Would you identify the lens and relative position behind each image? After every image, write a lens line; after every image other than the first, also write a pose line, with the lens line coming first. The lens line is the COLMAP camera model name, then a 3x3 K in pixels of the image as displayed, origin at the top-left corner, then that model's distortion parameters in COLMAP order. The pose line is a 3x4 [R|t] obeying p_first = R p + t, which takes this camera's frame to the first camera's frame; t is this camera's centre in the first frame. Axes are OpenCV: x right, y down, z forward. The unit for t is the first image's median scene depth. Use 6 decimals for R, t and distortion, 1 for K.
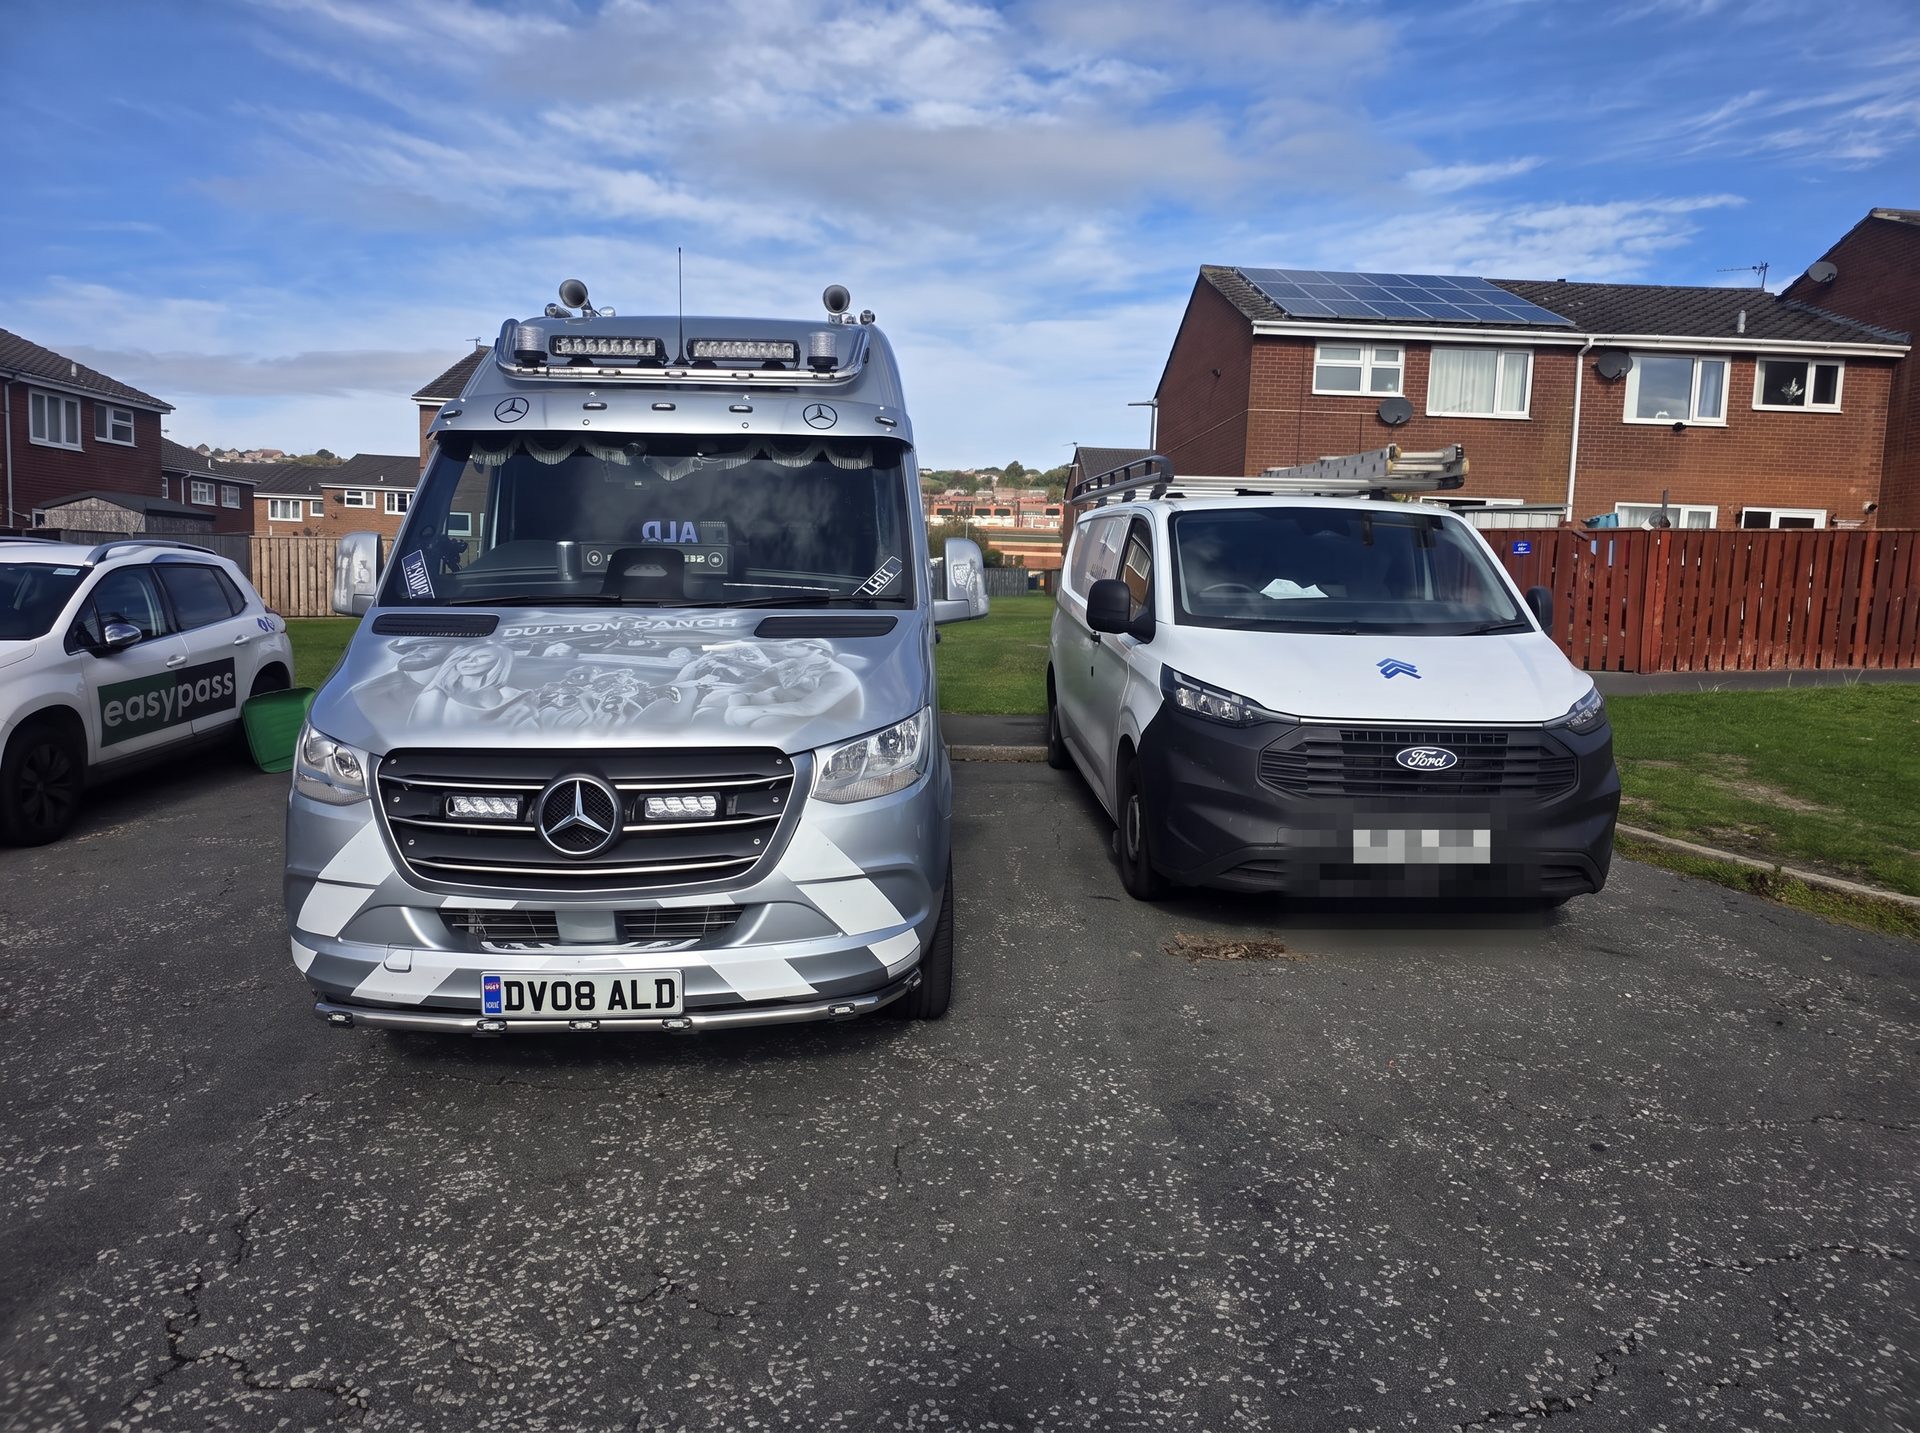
lens RADIAL K [[1273.8, 0, 962.1], [0, 1273.8, 718.5], [0, 0, 1]] dist [0.085827, 0.000697]
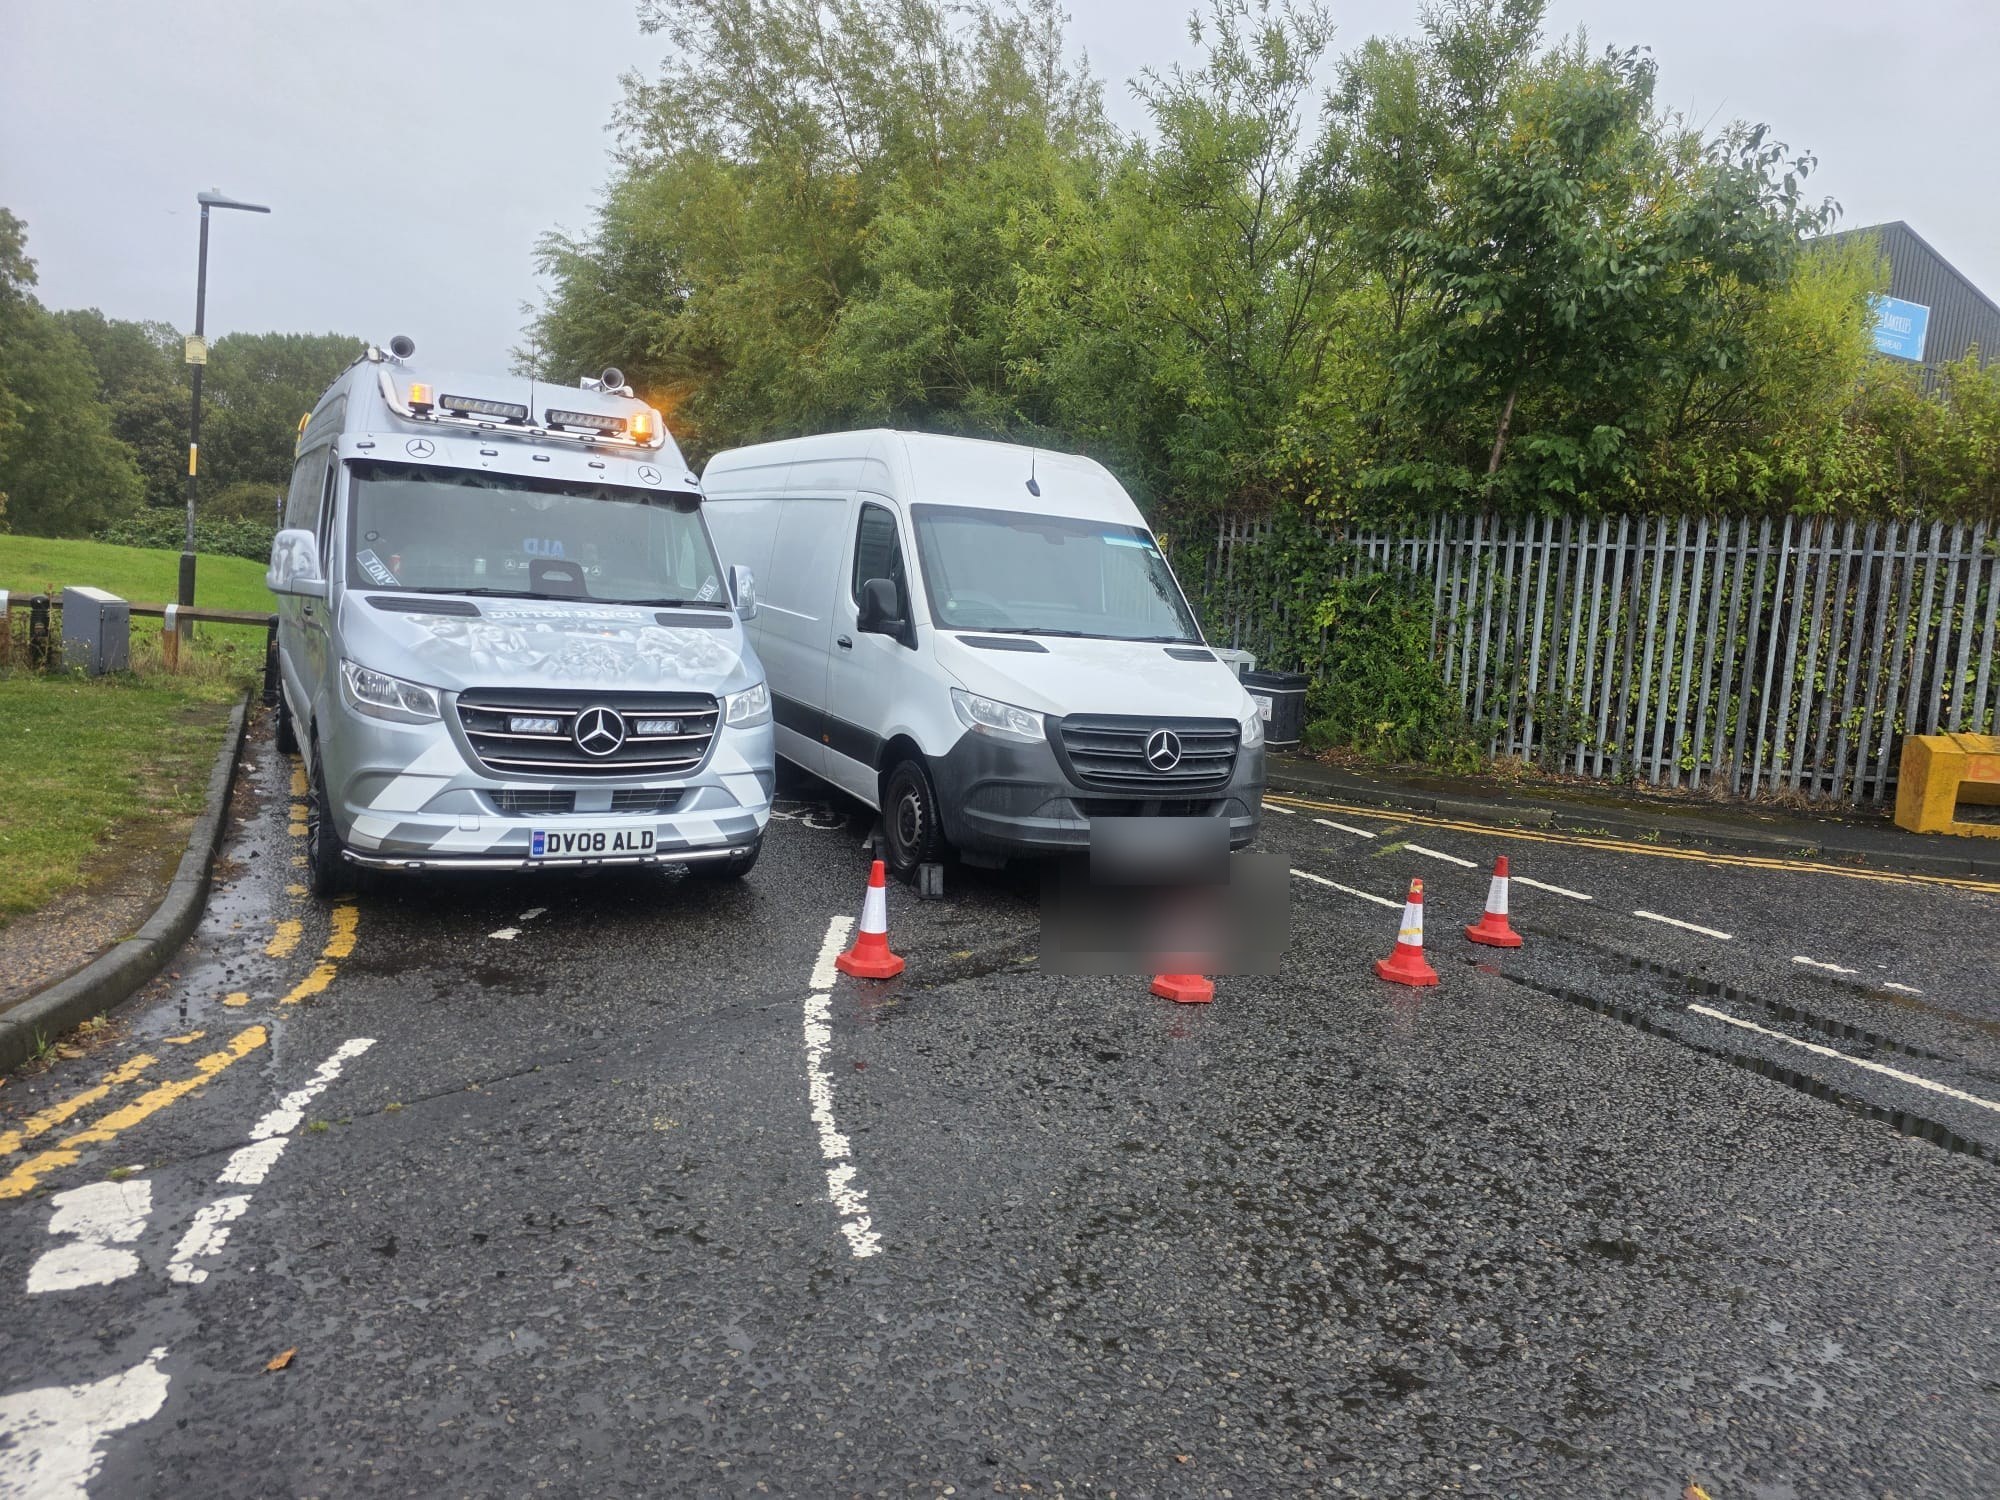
lens RADIAL K [[1326.8, 0, 1013.4], [0, 1326.8, 737.0], [0, 0, 1]] dist [0.085827, 0.000697]
pose [[0.885033, 0.006287, 0.465486, -0.609058], [-0.009588, 0.999943, 0.004726, 0.068163], [-0.465430, -0.008646, 0.885043, -0.732986]]
